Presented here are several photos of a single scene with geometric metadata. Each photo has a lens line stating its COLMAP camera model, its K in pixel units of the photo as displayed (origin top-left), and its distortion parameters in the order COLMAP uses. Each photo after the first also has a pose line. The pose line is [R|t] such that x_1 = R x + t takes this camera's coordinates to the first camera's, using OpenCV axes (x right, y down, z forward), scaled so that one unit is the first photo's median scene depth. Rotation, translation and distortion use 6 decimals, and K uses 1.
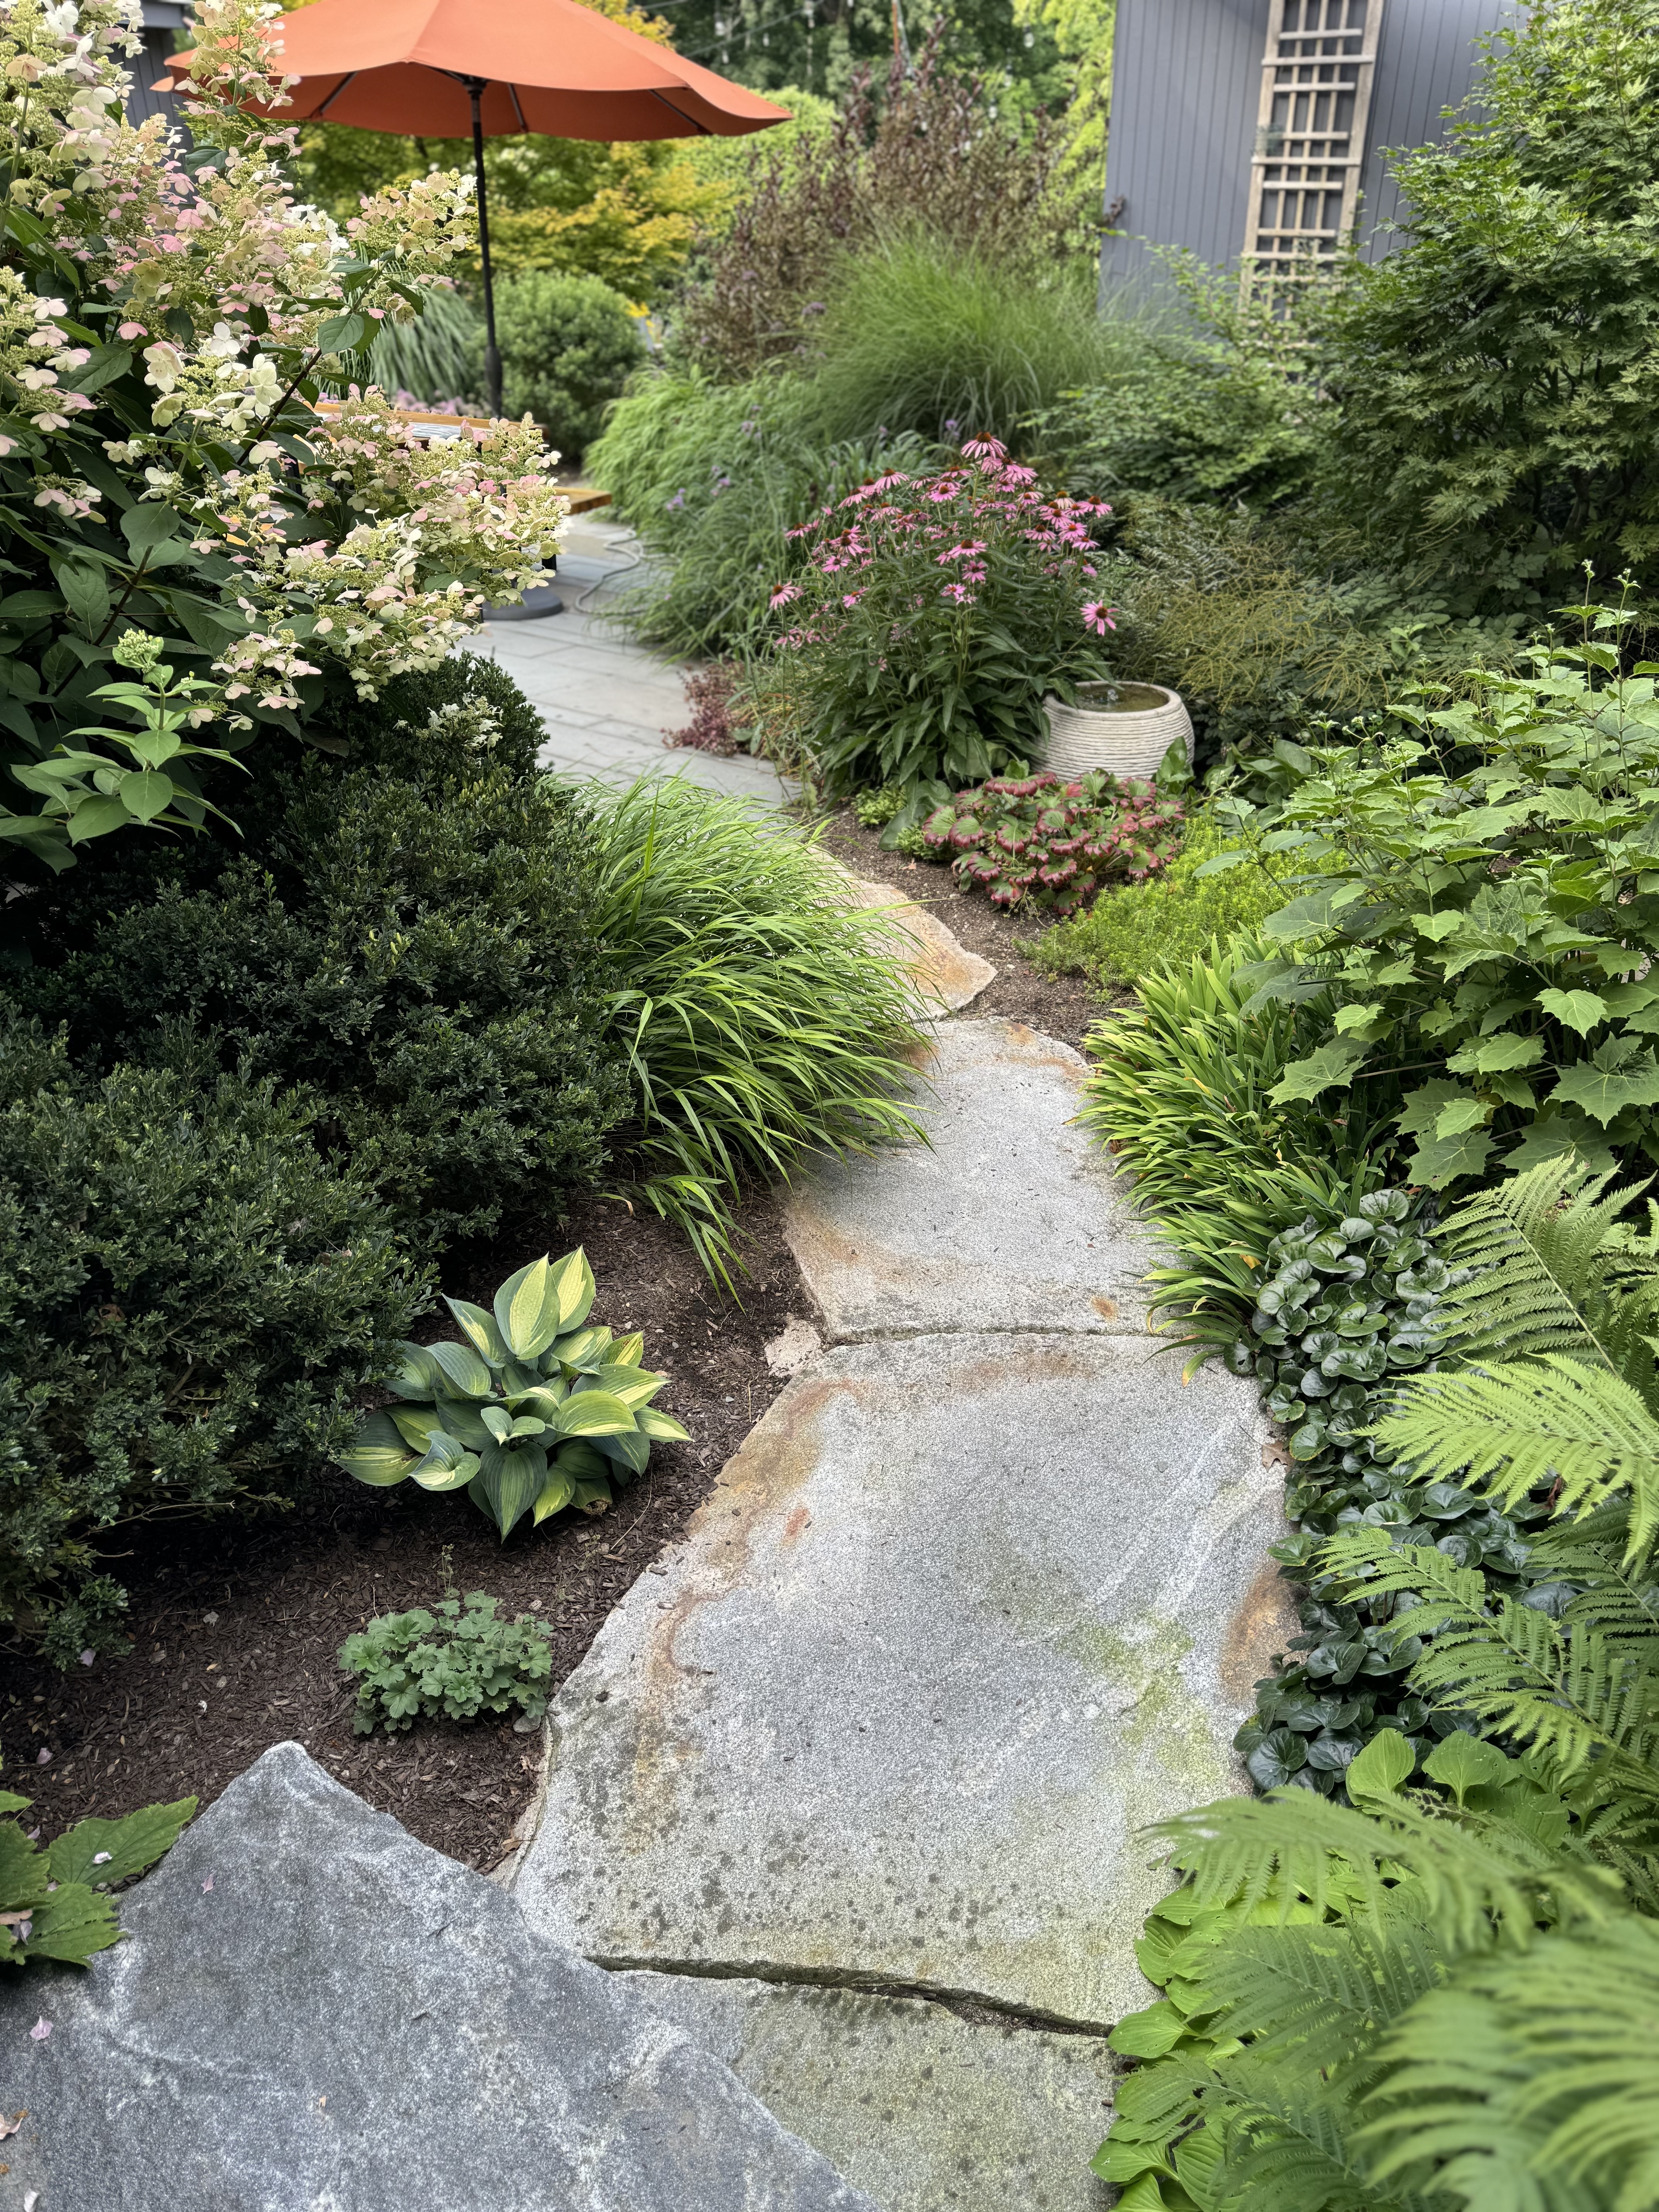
lens RADIAL K [[1536.3, 0, 826.5], [0, 1536.3, 1112.9], [0, 0, 1]] dist [0.009067, -0.005587]
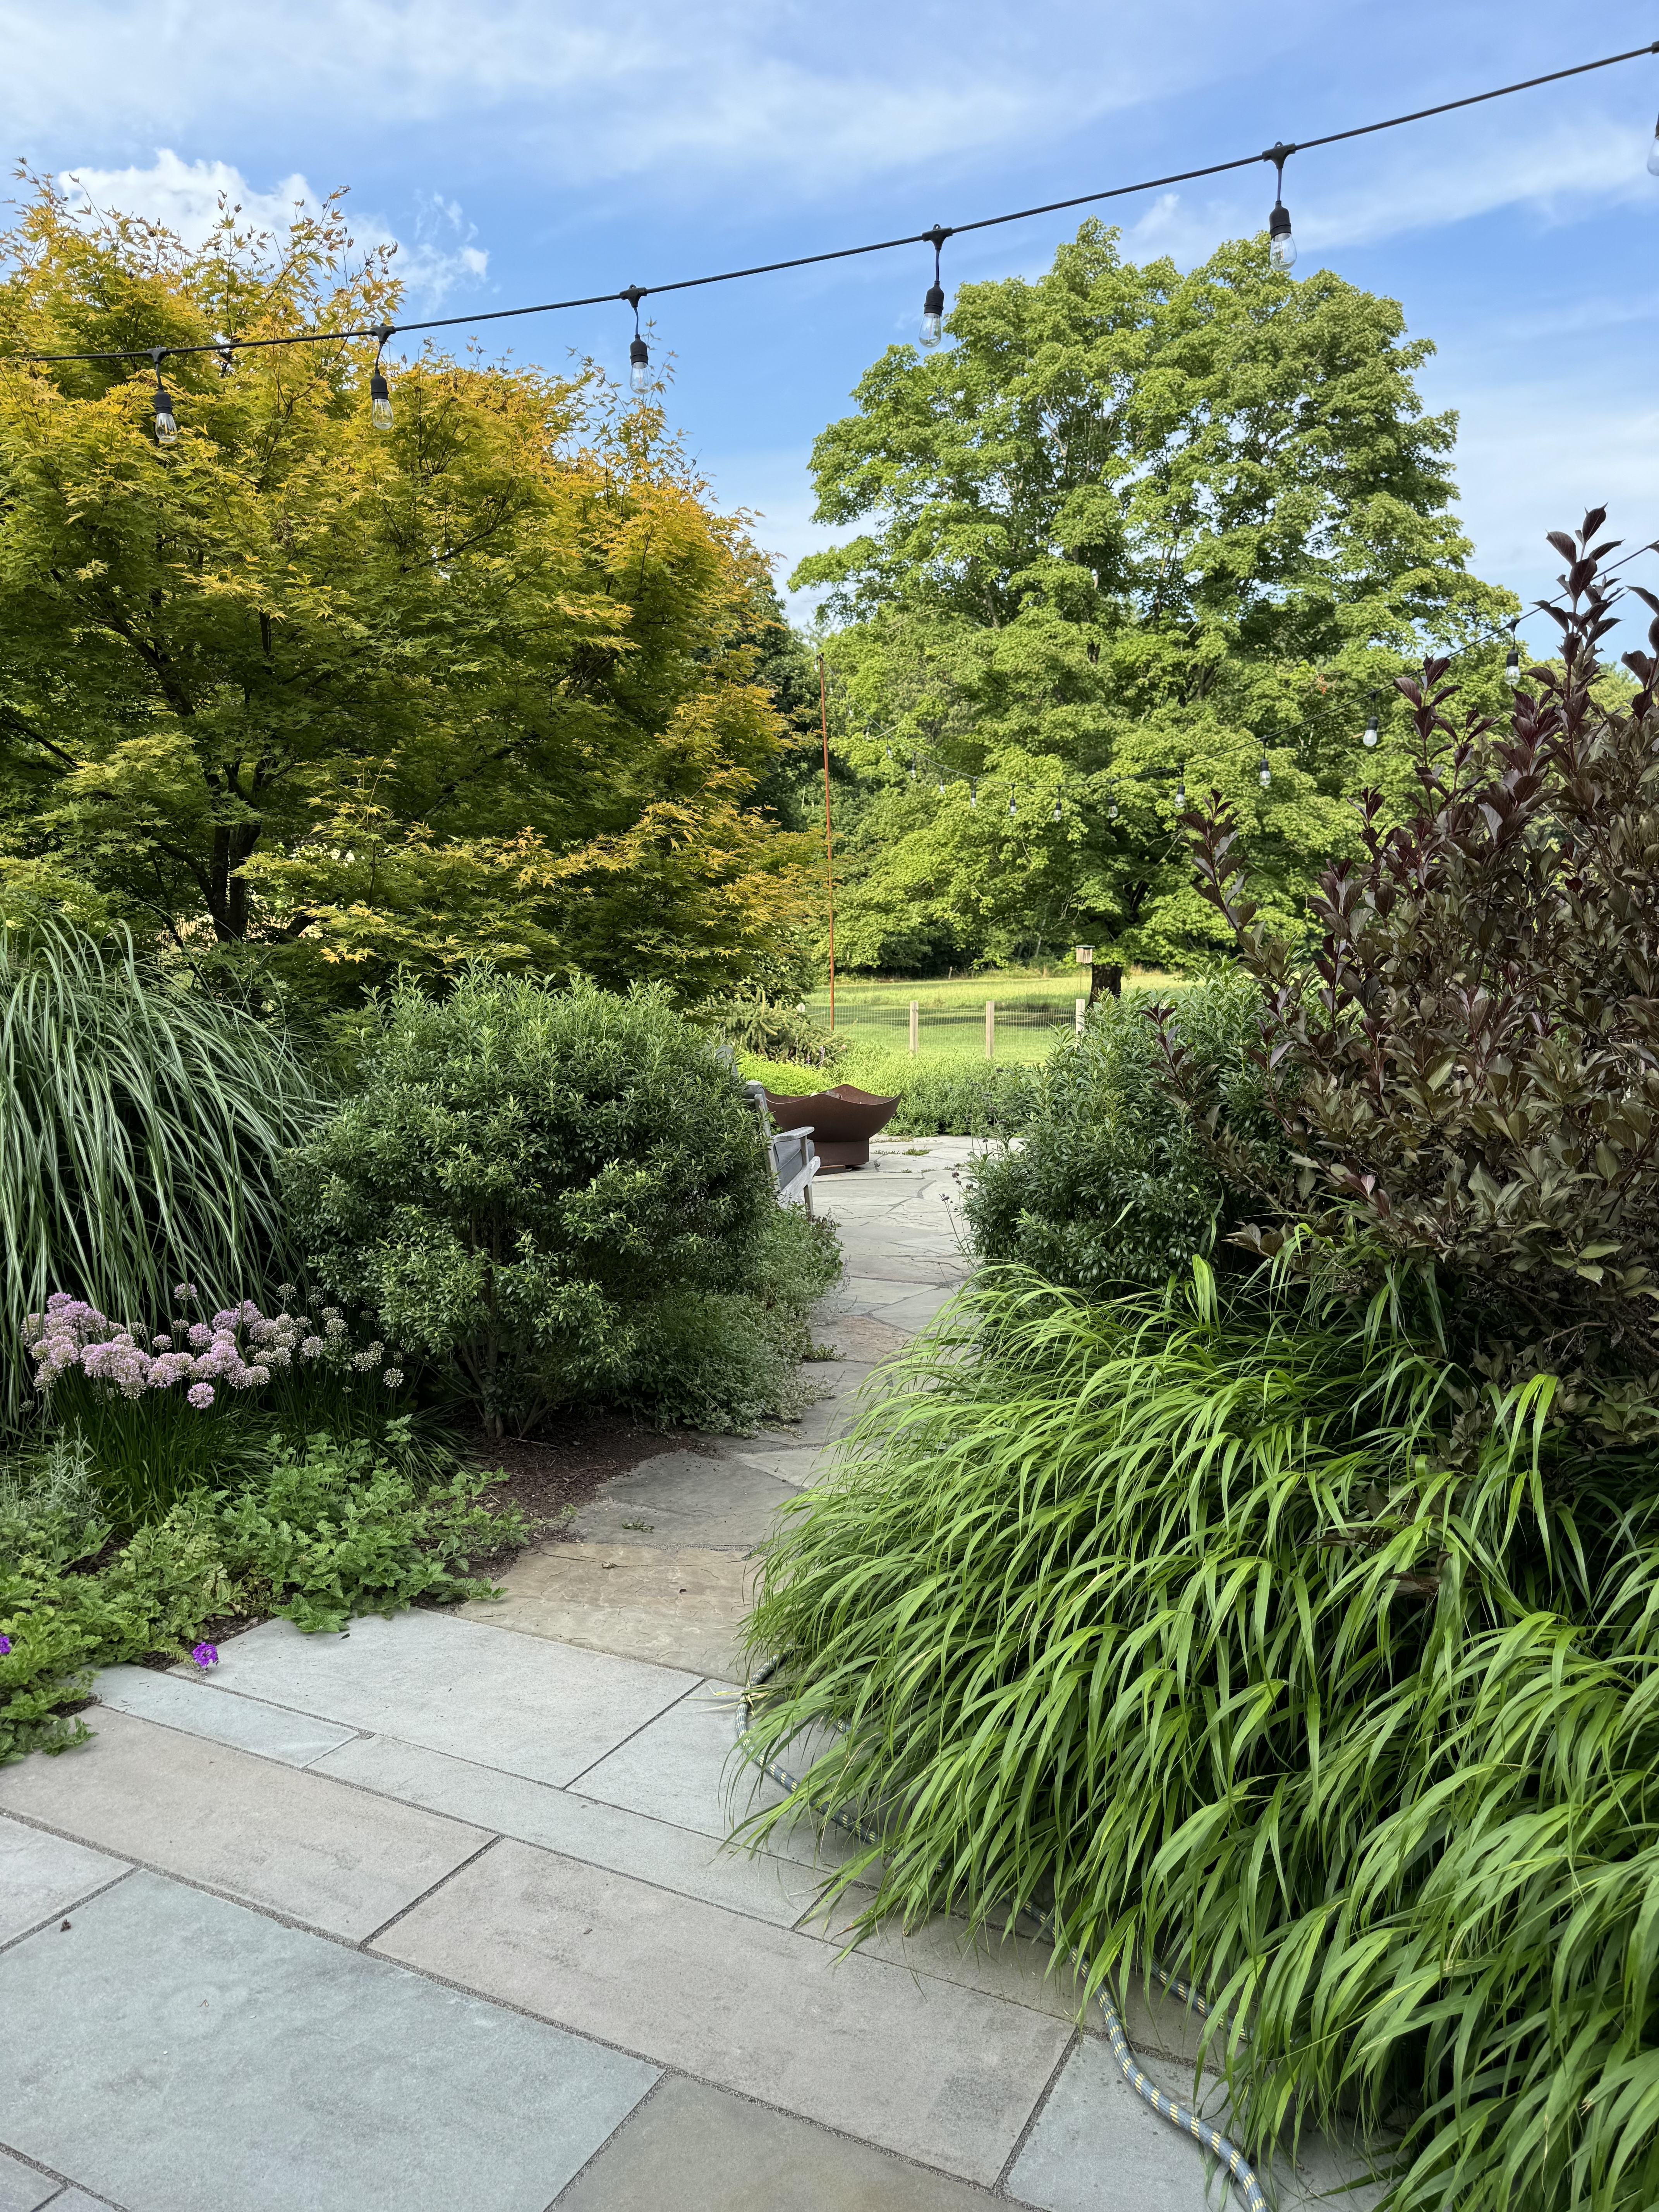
lens RADIAL K [[1536.3, 0, 828.9], [0, 1536.3, 1100.5], [0, 0, 1]] dist [0.009067, -0.005587]
pose [[0.976278, -0.002619, 0.216503, -0.189072], [0.095092, 0.903518, -0.417867, -0.354303], [-0.194520, 0.428542, 0.882334, 0.667271]]
